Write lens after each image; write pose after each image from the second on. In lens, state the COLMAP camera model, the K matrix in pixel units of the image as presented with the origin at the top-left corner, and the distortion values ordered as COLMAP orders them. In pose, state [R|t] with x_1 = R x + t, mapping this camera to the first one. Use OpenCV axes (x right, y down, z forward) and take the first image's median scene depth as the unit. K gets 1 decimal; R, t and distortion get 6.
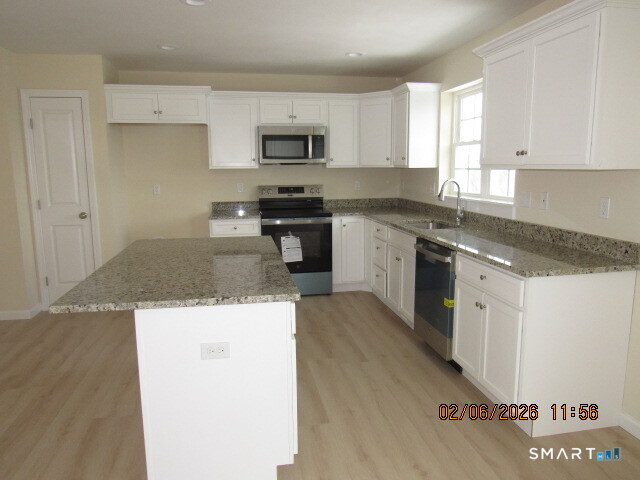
lens RADIAL K [[460.9, 0, 320.0], [0, 460.9, 240.0], [0, 0, 1]] dist [-0.026071, 0.004500]
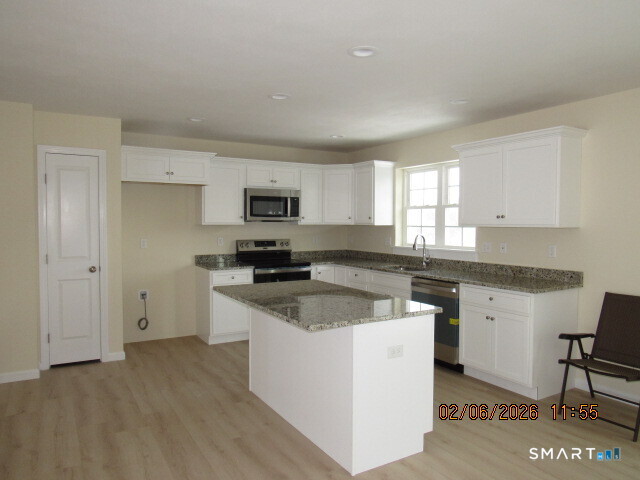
lens RADIAL K [[460.9, 0, 320.0], [0, 460.9, 240.0], [0, 0, 1]] dist [-0.026071, 0.004500]
pose [[0.934824, -0.003955, 0.355088, -0.402145], [0.046458, 0.992706, -0.111253, 0.018120], [-0.352058, 0.120498, 0.928189, -0.123456]]
